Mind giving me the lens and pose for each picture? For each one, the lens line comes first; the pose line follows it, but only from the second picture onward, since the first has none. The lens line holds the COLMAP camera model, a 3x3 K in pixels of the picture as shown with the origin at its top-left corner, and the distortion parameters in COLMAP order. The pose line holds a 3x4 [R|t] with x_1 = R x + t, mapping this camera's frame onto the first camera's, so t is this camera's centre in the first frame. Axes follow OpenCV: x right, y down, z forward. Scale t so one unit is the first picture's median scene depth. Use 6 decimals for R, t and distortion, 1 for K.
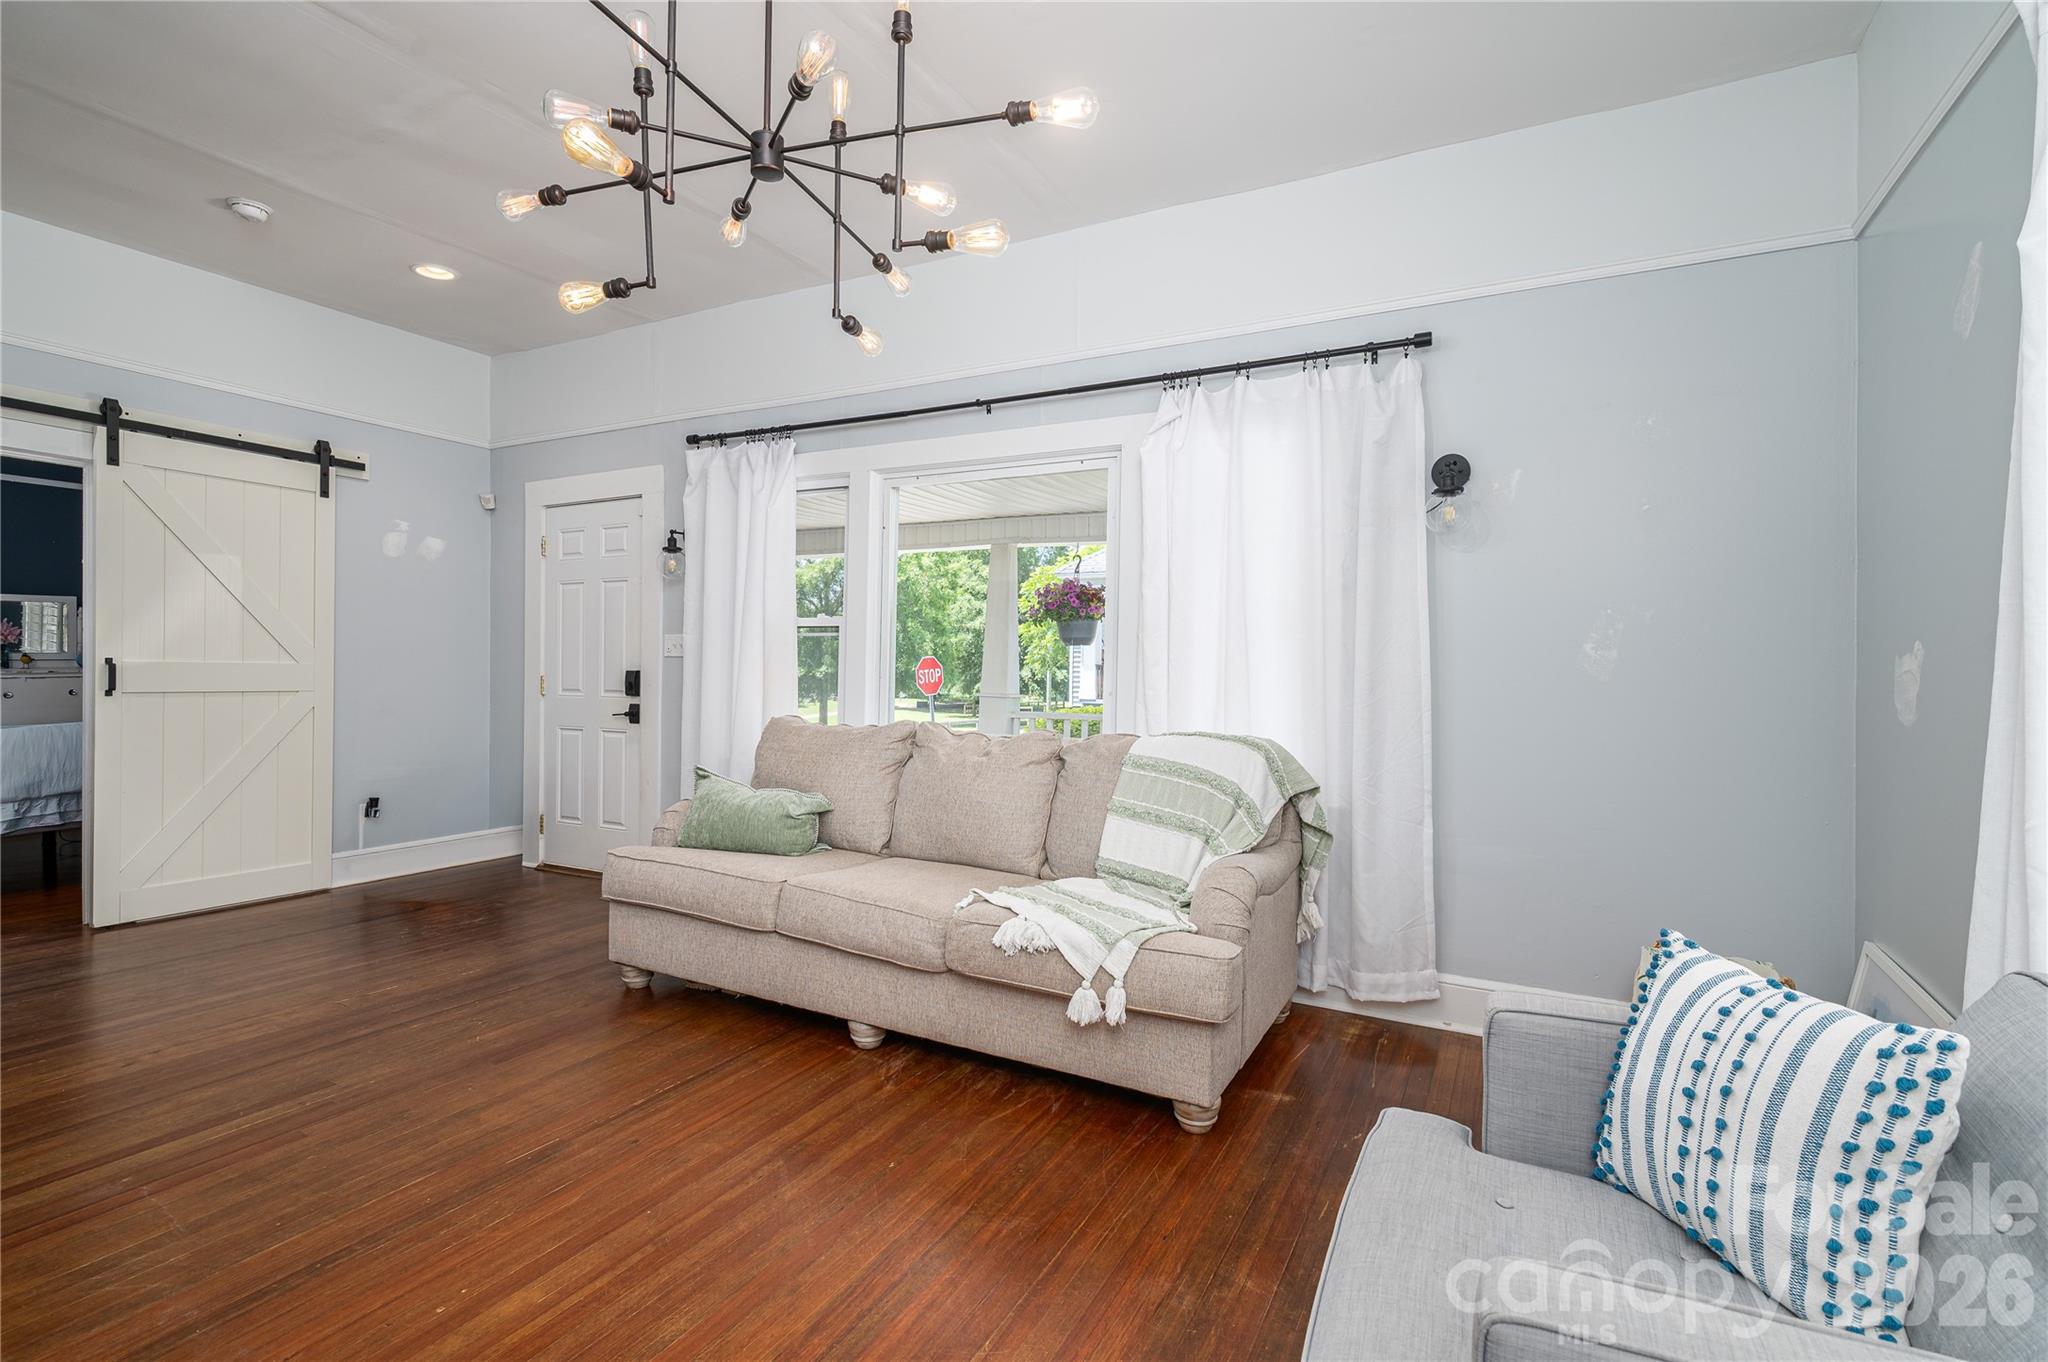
lens RADIAL K [[1002.1, 0, 1010.6], [0, 1002.1, 673.3], [0, 0, 1]] dist [-0.002875, -0.001049]
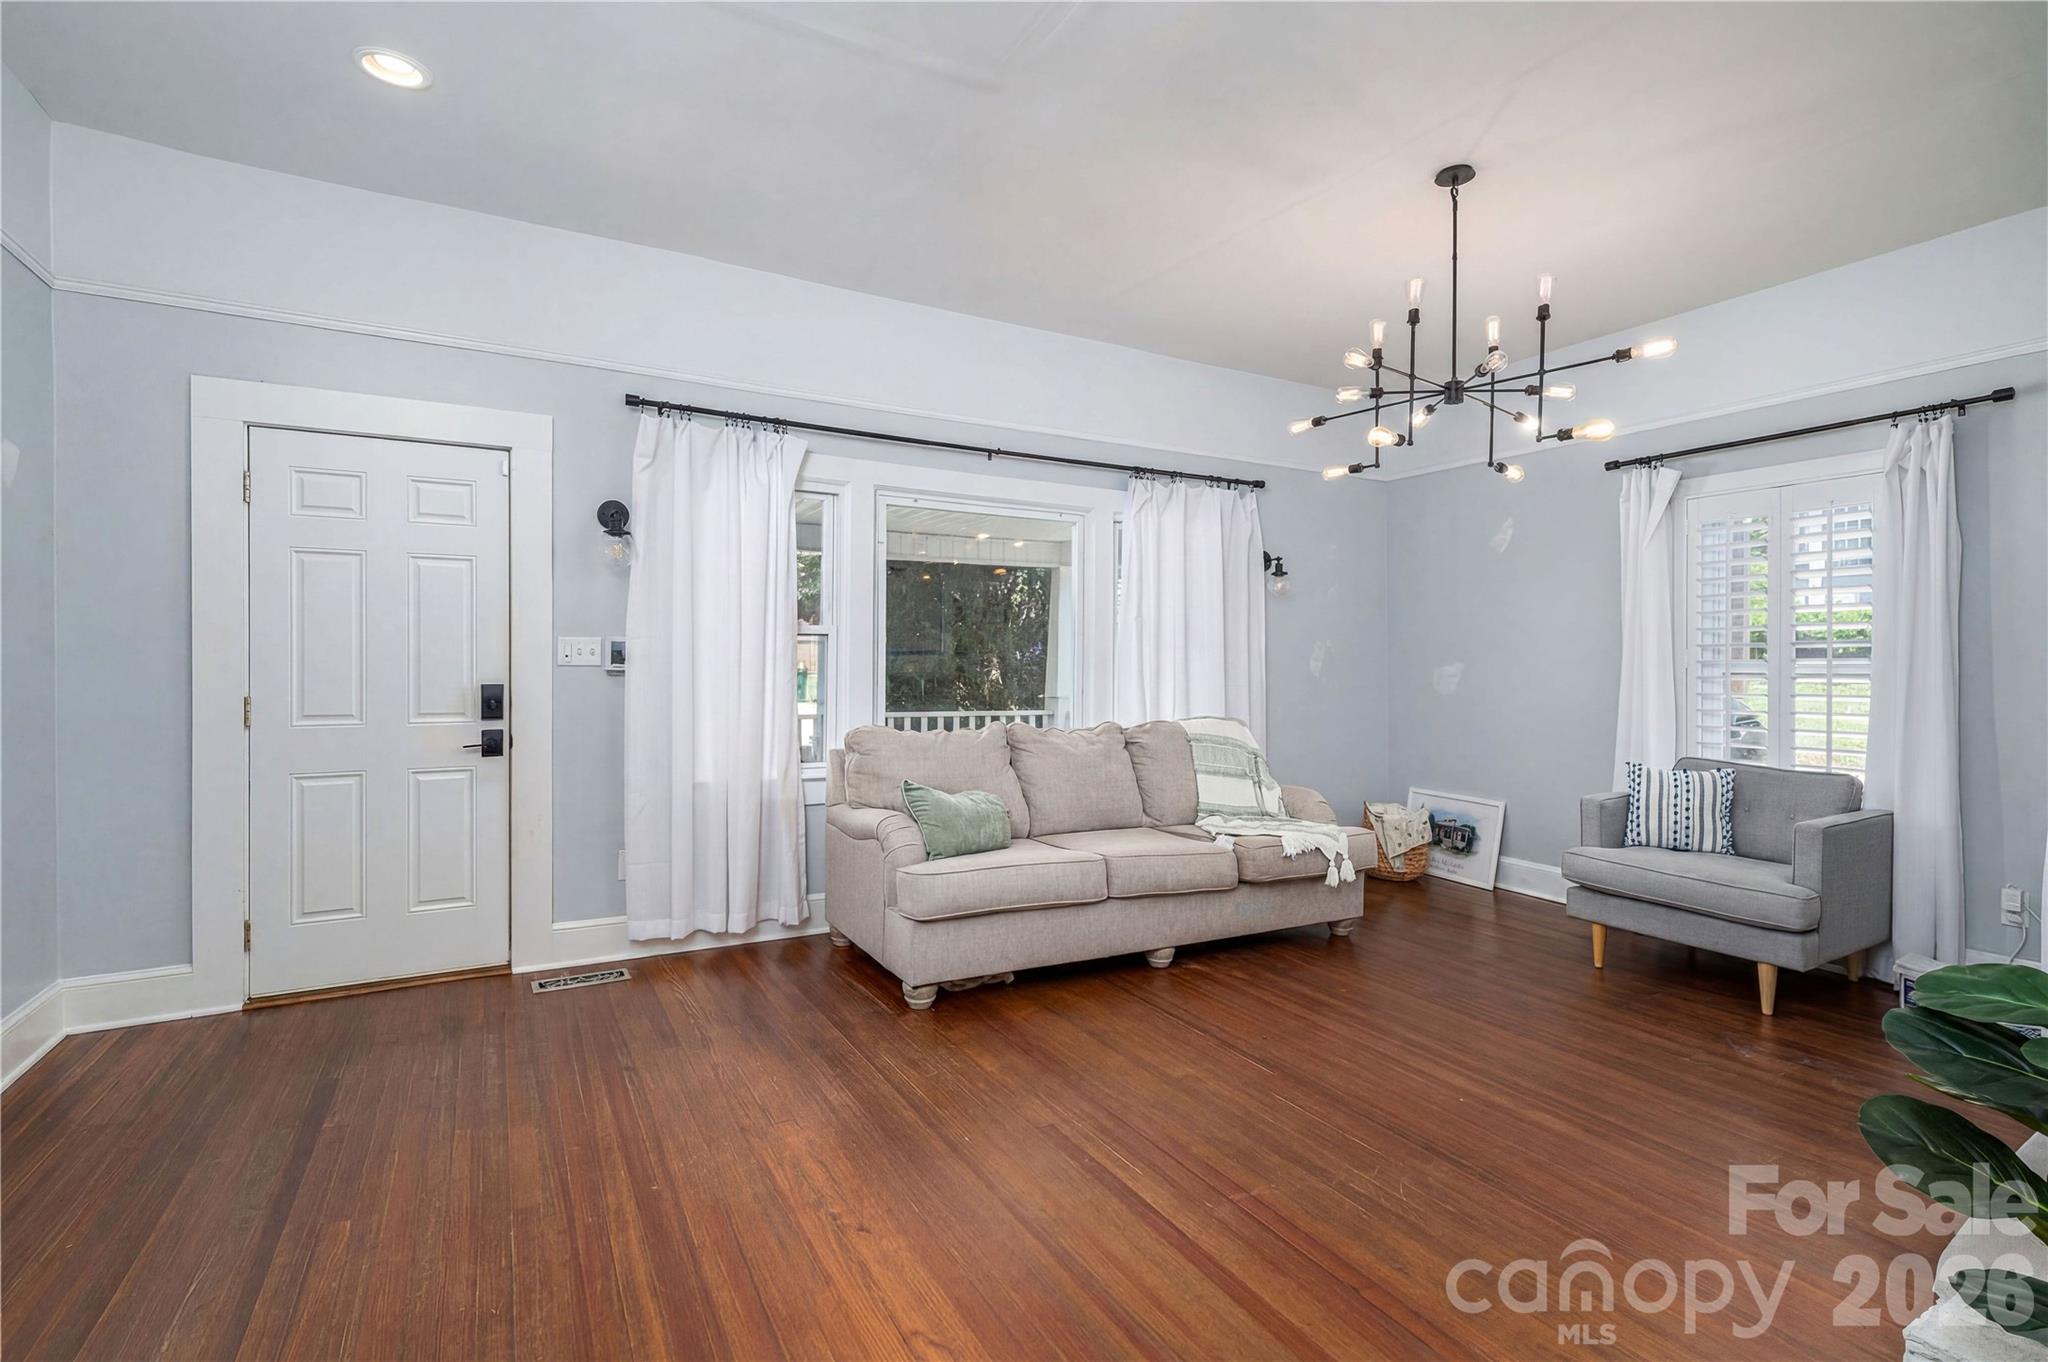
lens RADIAL K [[955.6, 0, 1096.9], [0, 955.6, 676.6], [0, 0, 1]] dist [0.002449, 0.000134]
pose [[0.505243, -0.019354, 0.862760, -1.150465], [0.004074, 0.999791, 0.020043, -0.032295], [-0.862967, -0.006612, 0.505216, 0.396745]]
